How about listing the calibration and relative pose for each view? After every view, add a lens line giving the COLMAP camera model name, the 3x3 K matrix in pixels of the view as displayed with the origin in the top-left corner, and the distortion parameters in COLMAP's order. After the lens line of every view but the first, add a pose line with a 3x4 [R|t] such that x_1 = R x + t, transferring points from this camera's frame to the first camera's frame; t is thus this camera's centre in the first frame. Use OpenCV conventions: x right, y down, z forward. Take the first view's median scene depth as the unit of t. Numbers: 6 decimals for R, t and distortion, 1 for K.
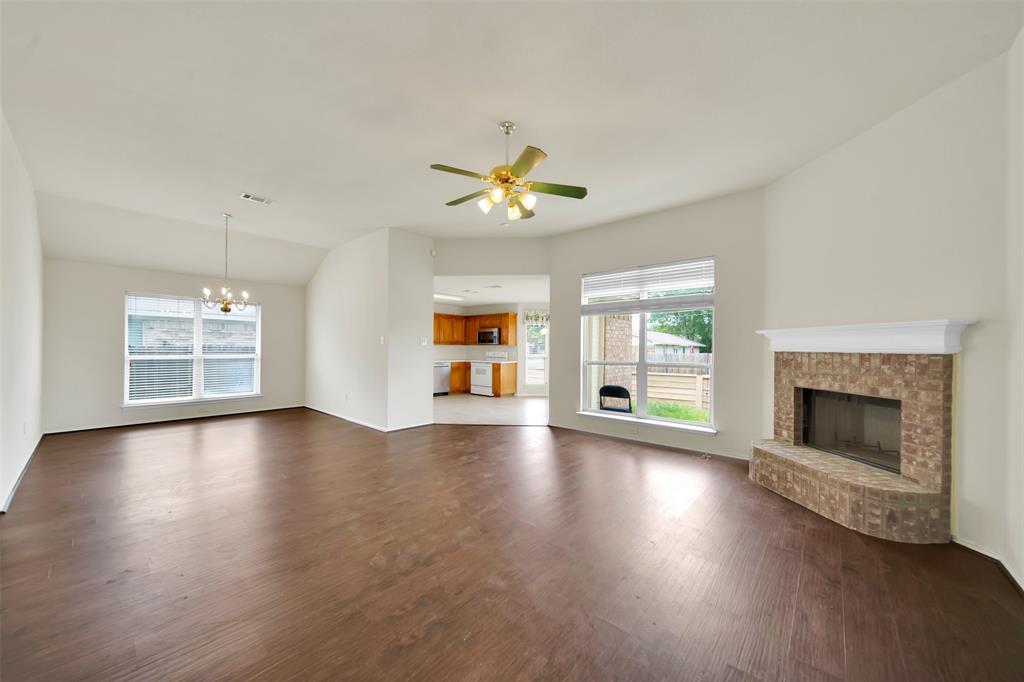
lens RADIAL K [[369.1, 0, 517.7], [0, 369.1, 346.6], [0, 0, 1]] dist [0.000079, -0.000025]
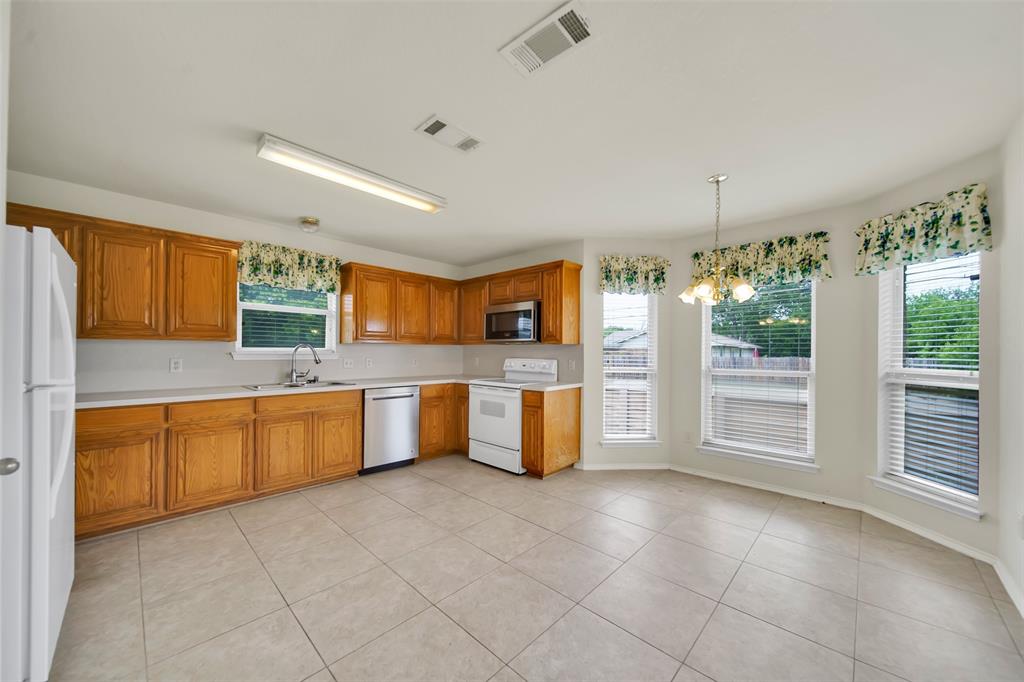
lens RADIAL K [[369.1, 0, 509.3], [0, 369.1, 347.5], [0, 0, 1]] dist [0.000079, -0.000025]
pose [[0.998220, -0.002890, -0.059575, -0.057690], [0.002620, 0.999986, -0.004607, 0.001696], [0.059588, 0.004443, 0.998213, 0.603087]]
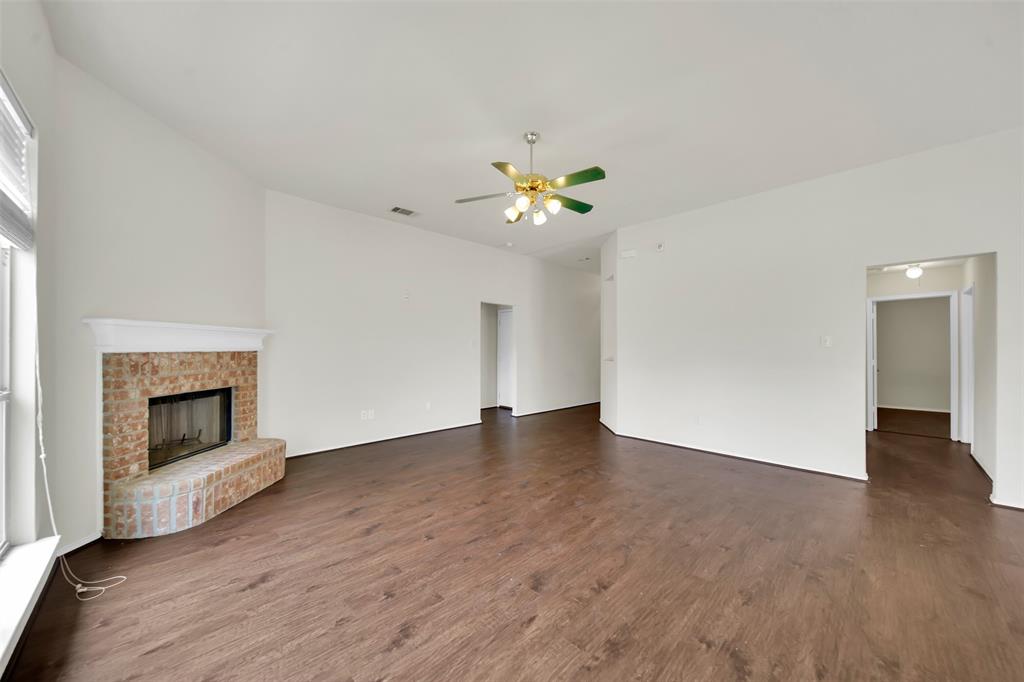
lens RADIAL K [[369.1, 0, 512.5], [0, 369.1, 346.1], [0, 0, 1]] dist [0.000079, -0.000025]
pose [[-0.995371, -0.008516, 0.095733, -0.043155], [-0.009149, 0.999939, -0.006173, -0.000415], [-0.095675, -0.007020, -0.995388, 1.123890]]
